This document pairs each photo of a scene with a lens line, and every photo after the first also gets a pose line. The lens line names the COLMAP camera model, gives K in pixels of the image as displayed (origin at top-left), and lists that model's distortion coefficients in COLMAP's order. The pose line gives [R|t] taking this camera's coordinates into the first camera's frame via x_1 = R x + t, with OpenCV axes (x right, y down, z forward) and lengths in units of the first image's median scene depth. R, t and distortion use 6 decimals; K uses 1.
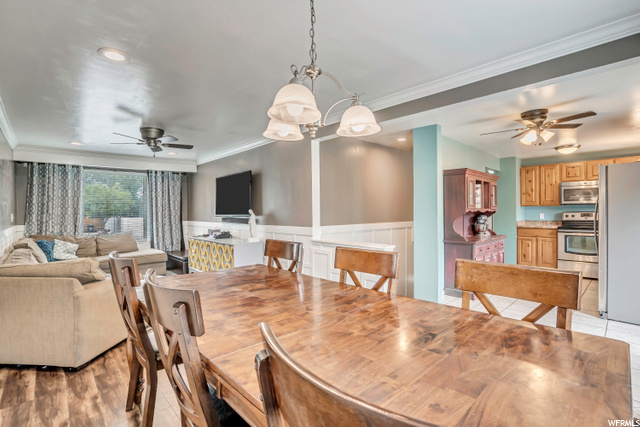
lens RADIAL K [[309.9, 0, 320.0], [0, 309.9, 213.5], [0, 0, 1]] dist [-0.001928, -0.000189]
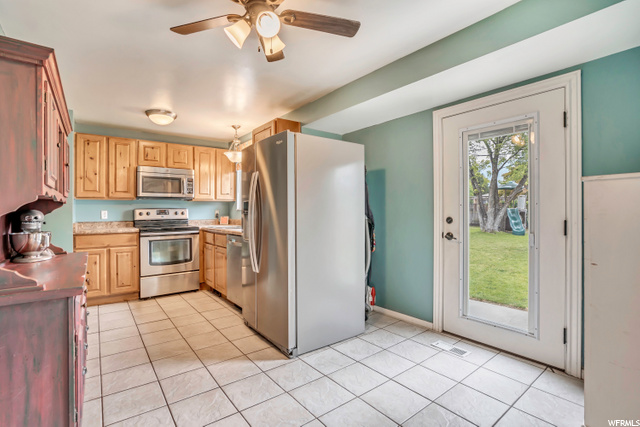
lens RADIAL K [[293.2, 0, 310.5], [0, 293.2, 211.4], [0, 0, 1]] dist [-0.036124, 0.000172]
pose [[0.121424, 0.006386, 0.992580, 0.167817], [0.013732, 0.999873, -0.008112, 0.013169], [-0.992506, 0.014615, 0.121321, 0.513627]]
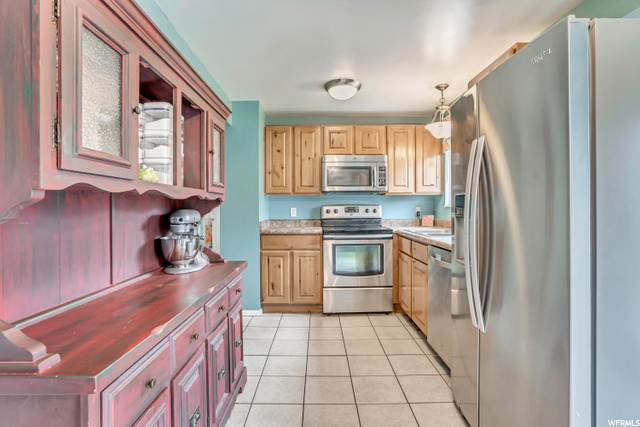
lens RADIAL K [[305.6, 0, 322.0], [0, 305.6, 203.7], [0, 0, 1]] dist [-0.039309, 0.000198]
pose [[0.686286, 0.012017, 0.727232, 0.334440], [0.005149, 0.999758, -0.021379, 0.005531], [-0.727313, 0.018417, 0.686058, 0.575464]]
